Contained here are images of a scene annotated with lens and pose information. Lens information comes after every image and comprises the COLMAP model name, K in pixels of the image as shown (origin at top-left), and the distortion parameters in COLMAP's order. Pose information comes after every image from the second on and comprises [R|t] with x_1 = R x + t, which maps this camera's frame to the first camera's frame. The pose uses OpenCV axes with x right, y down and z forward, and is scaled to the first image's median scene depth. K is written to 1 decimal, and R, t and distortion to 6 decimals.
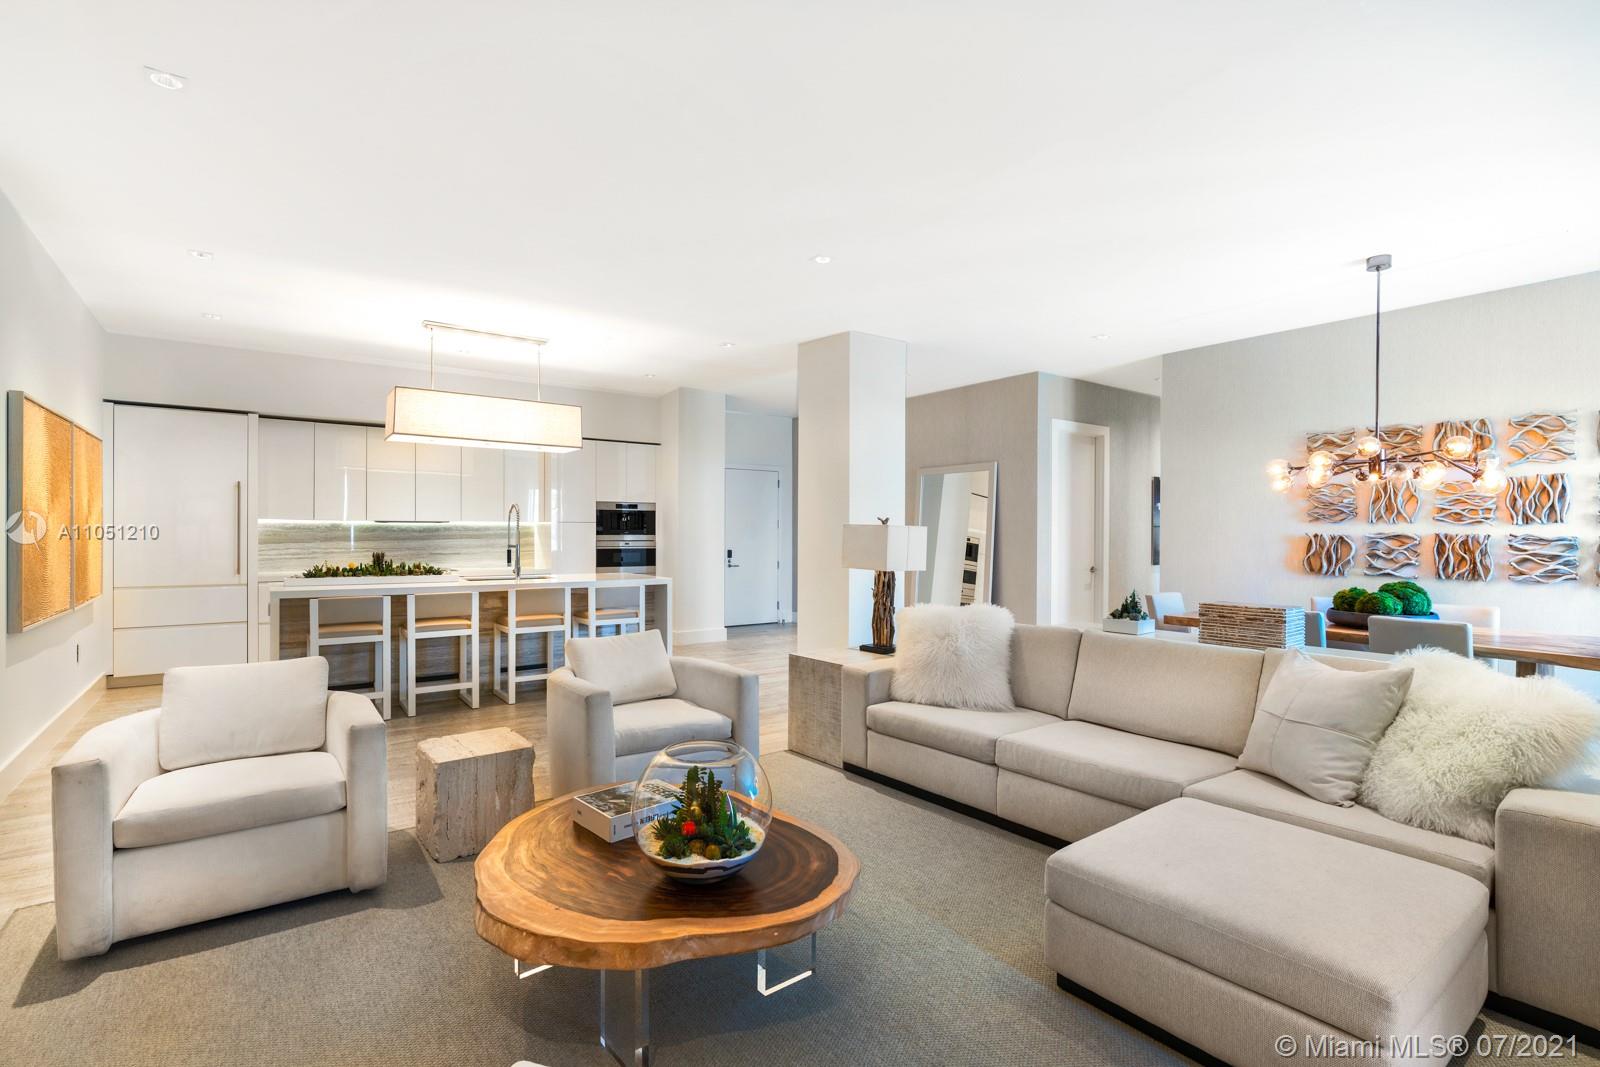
lens RADIAL K [[746.2, 0, 795.9], [0, 746.2, 536.2], [0, 0, 1]] dist [-0.006149, -0.000418]
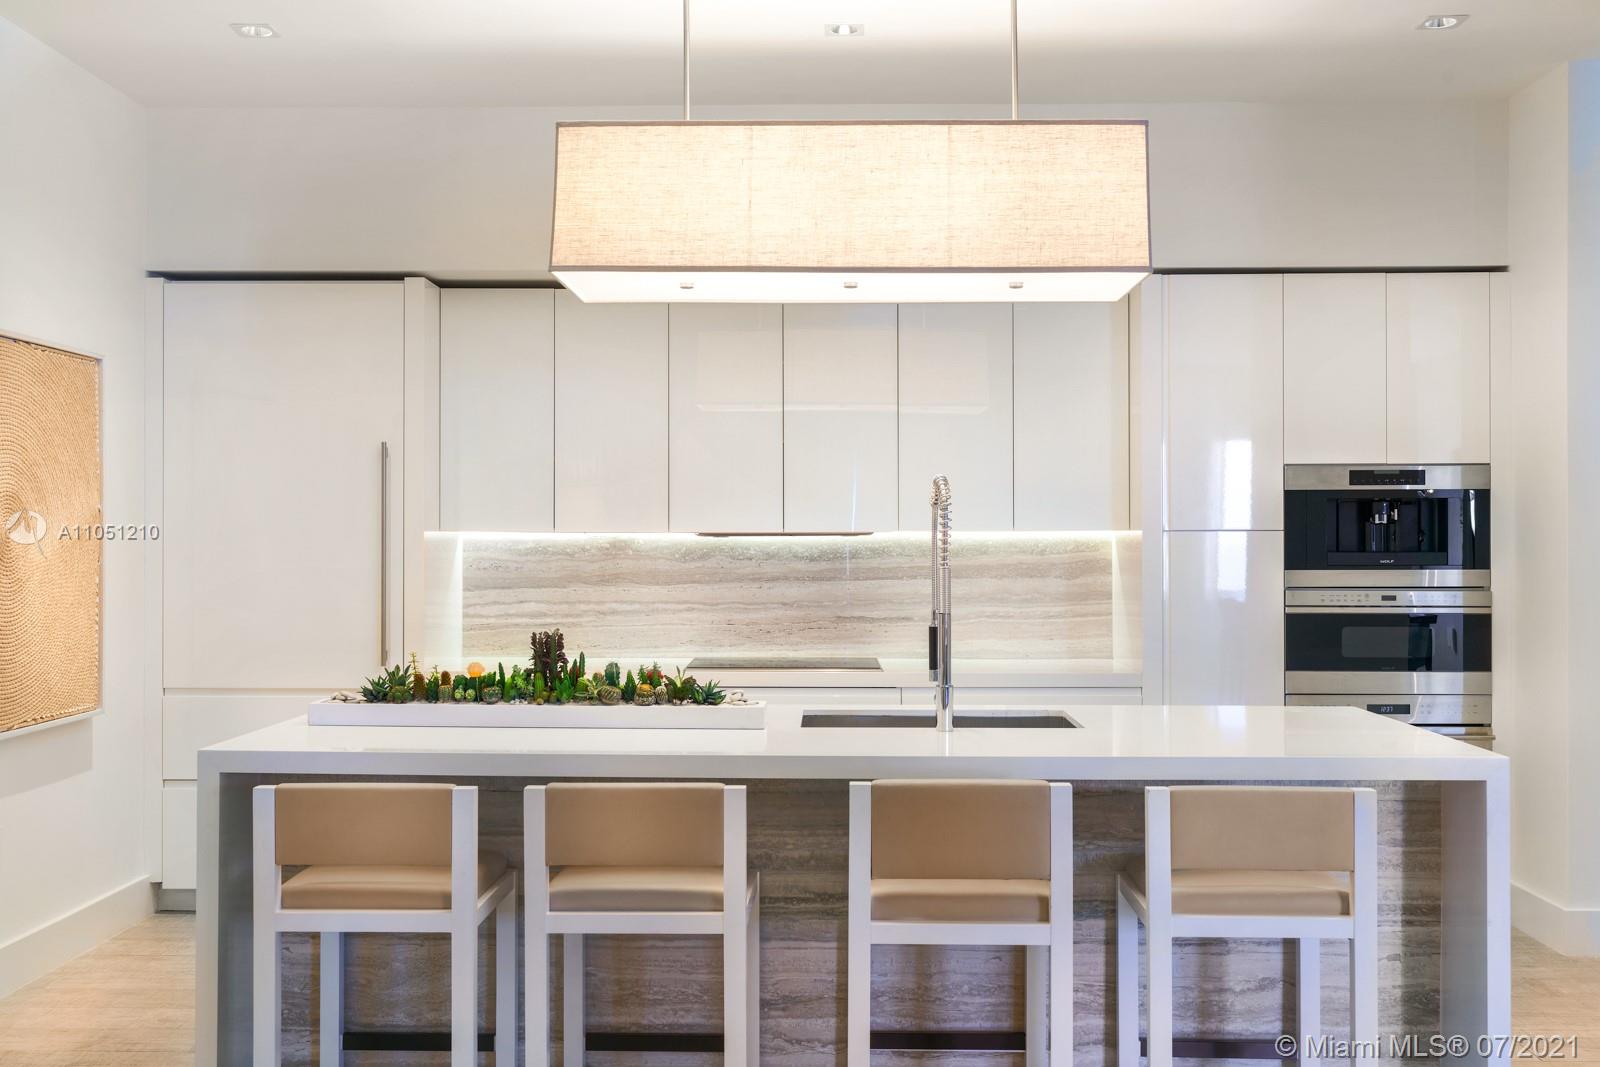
lens RADIAL K [[1548.4, 0, 798.5], [0, 1548.4, 538.4], [0, 0, 1]] dist [0.023804, 0.000000]
pose [[0.793704, -0.004873, -0.608285, -0.040595], [0.001115, 0.999978, -0.006555, -0.014829], [0.608303, 0.004525, 0.793692, 0.476868]]
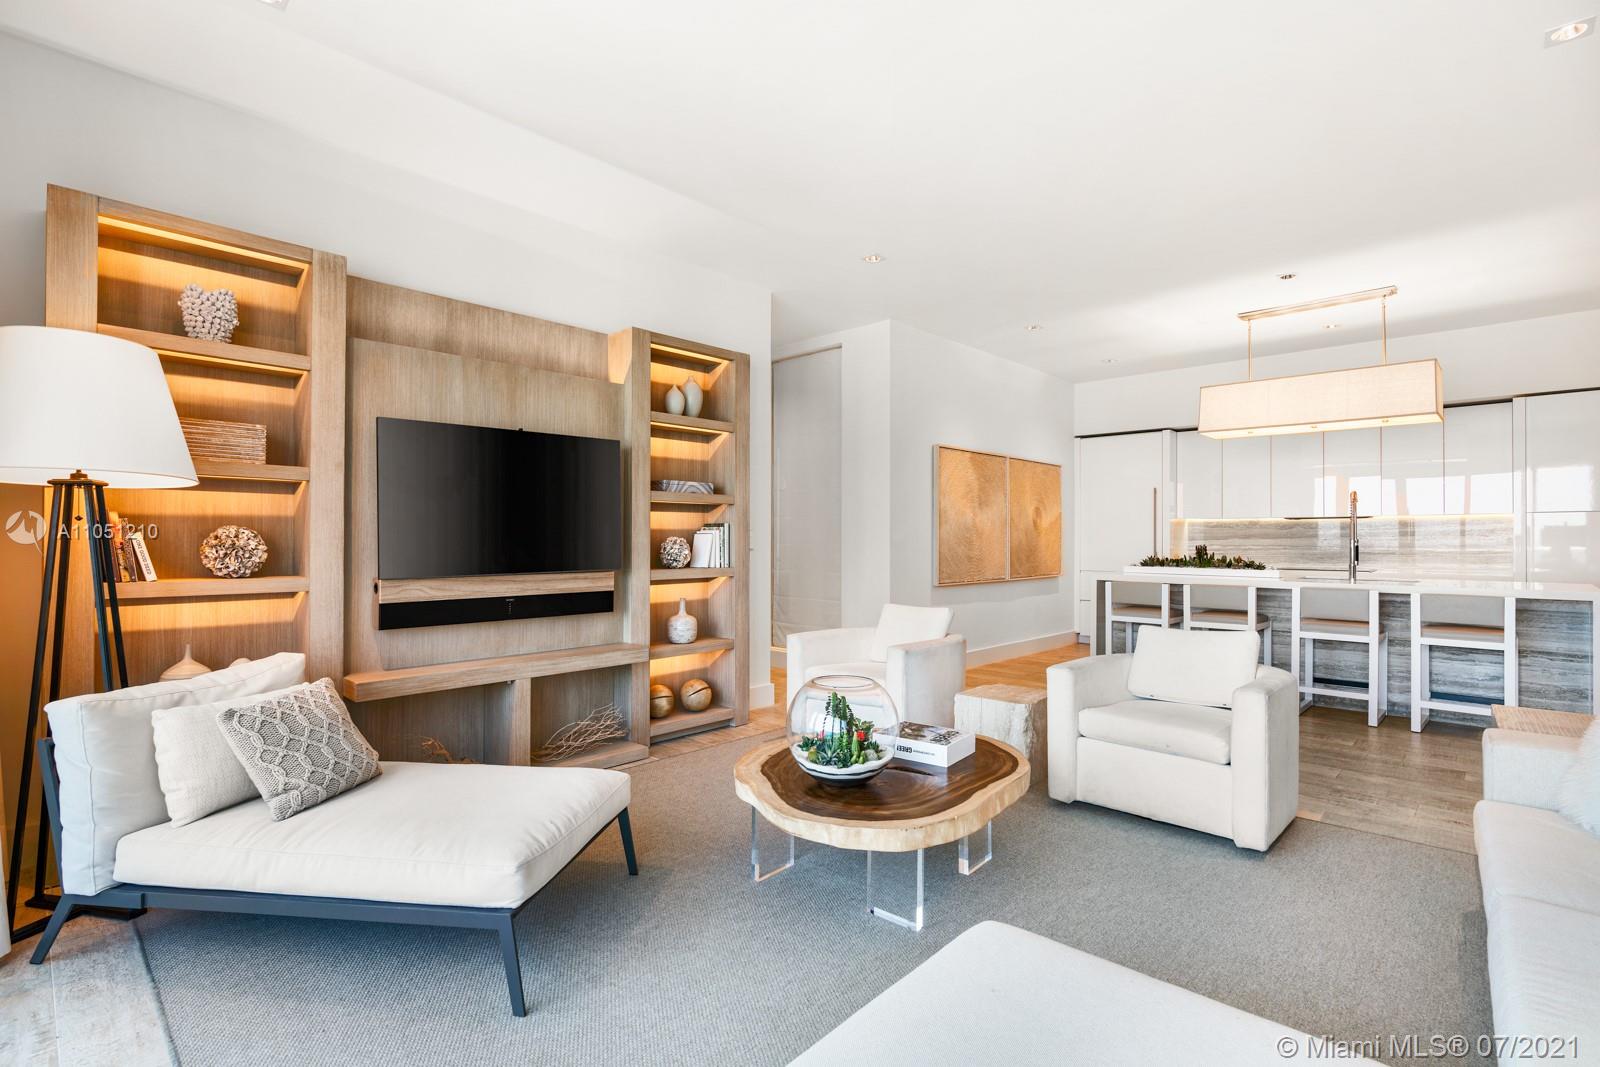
lens RADIAL K [[746.2, 0, 802.0], [0, 746.2, 535.4], [0, 0, 1]] dist [-0.006149, -0.000418]
pose [[0.177104, -0.008723, -0.984154, 0.357413], [-0.004134, 0.999945, -0.009607, 0.018809], [0.984183, 0.005770, 0.177058, 0.234611]]
